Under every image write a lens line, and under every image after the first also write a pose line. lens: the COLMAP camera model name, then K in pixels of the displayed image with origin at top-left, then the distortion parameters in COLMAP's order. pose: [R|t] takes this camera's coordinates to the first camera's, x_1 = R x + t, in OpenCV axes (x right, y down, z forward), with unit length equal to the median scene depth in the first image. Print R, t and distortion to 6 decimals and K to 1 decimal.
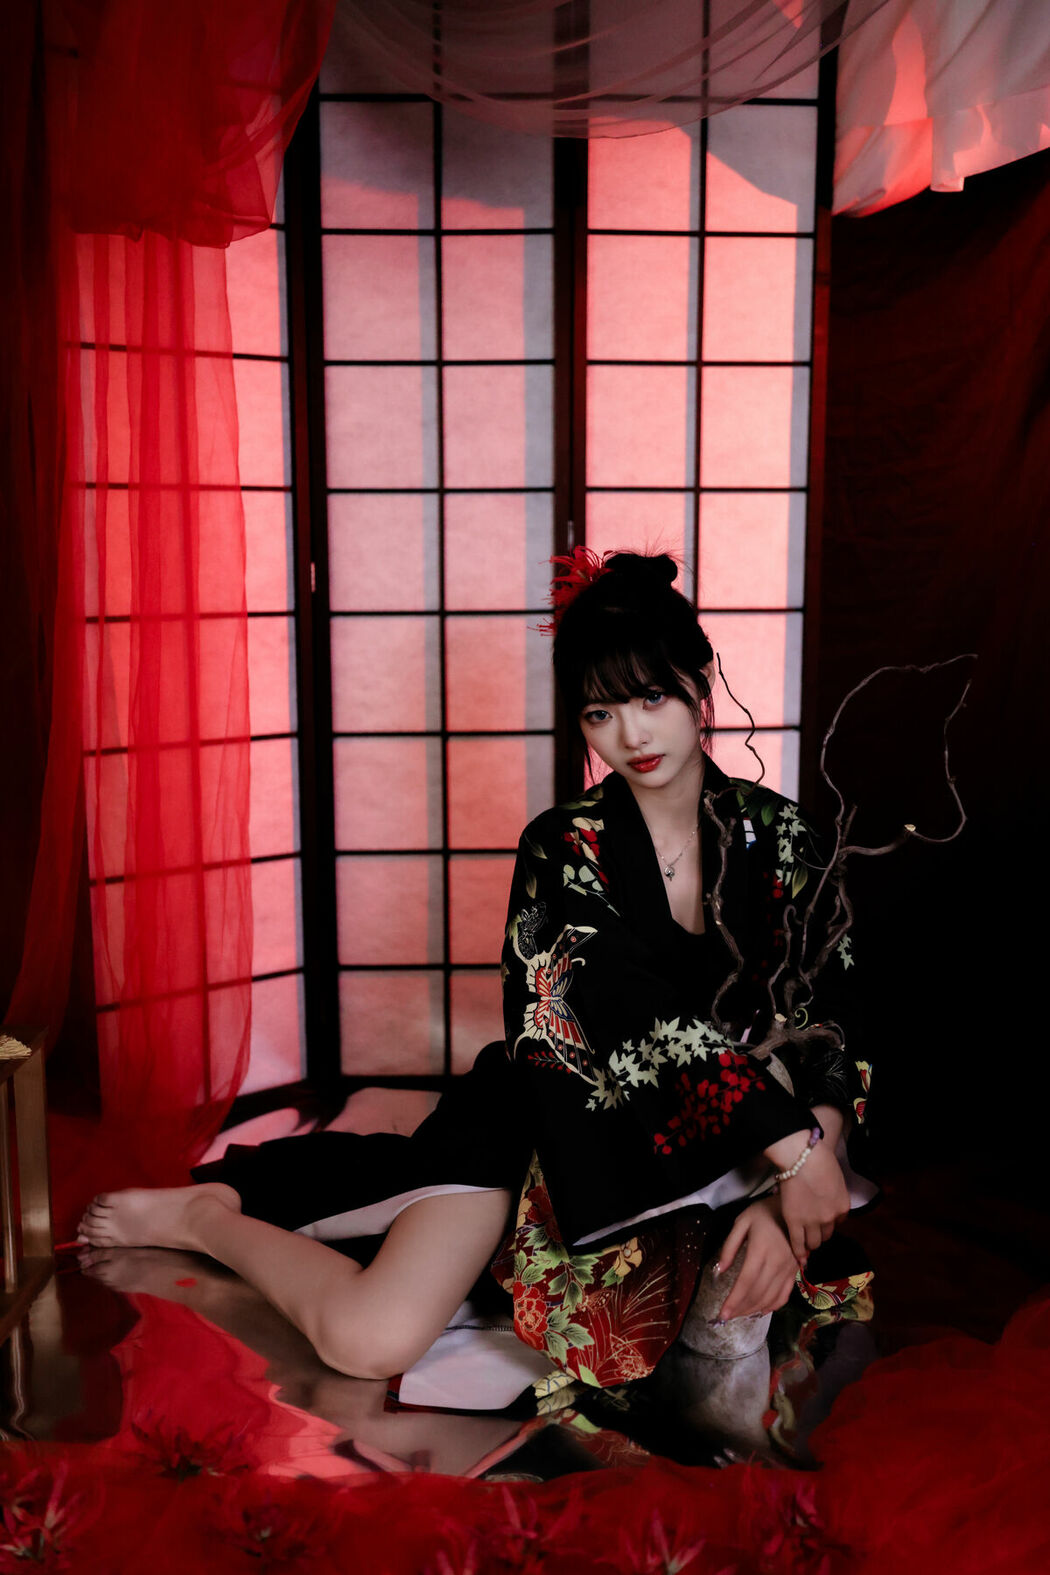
lens RADIAL K [[1524.0, 0, 534.3], [0, 1524.0, 772.1], [0, 0, 1]] dist [0.006809, 0.000000]
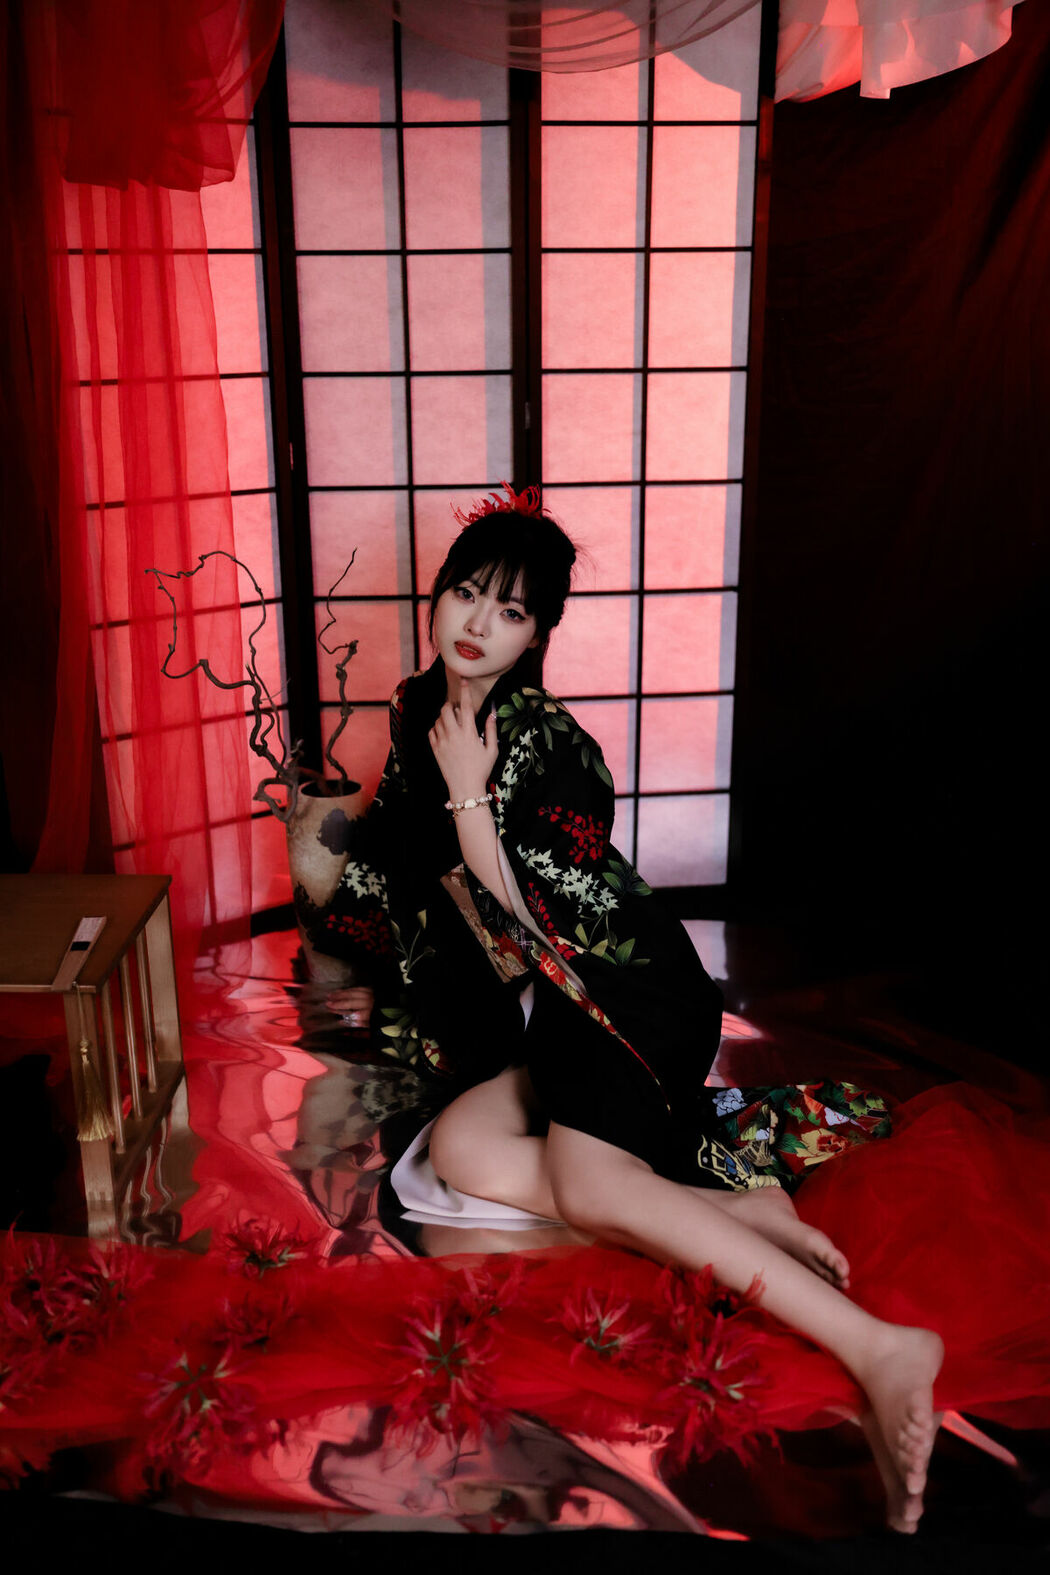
lens RADIAL K [[1524.0, 0, 539.5], [0, 1524.0, 781.8], [0, 0, 1]] dist [0.006809, 0.000000]
pose [[0.999927, -0.006172, 0.010385, 0.019512], [0.004372, 0.986249, 0.165208, -0.078046], [-0.011262, -0.165150, 0.986204, -0.114711]]
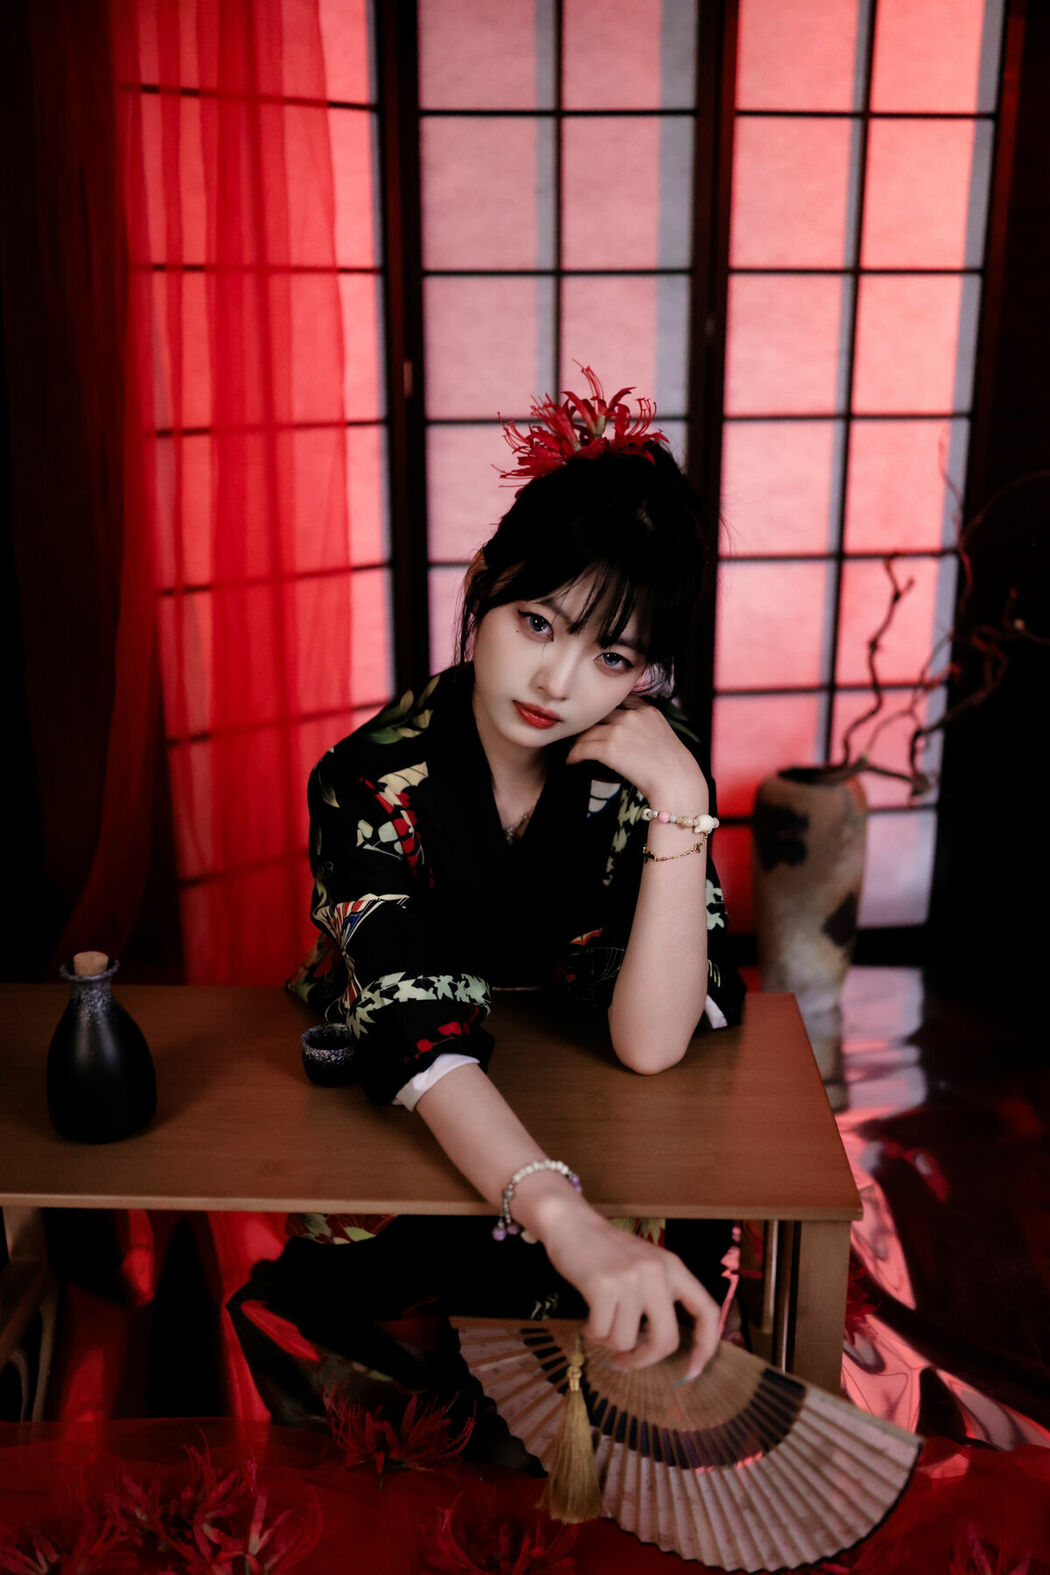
lens RADIAL K [[1524.0, 0, 525.8], [0, 1524.0, 776.4], [0, 0, 1]] dist [0.006809, 0.000000]
pose [[0.999582, -0.008903, 0.027517, -0.105694], [0.004831, 0.989475, 0.144621, -0.030894], [-0.028515, -0.144428, 0.989104, 0.124481]]
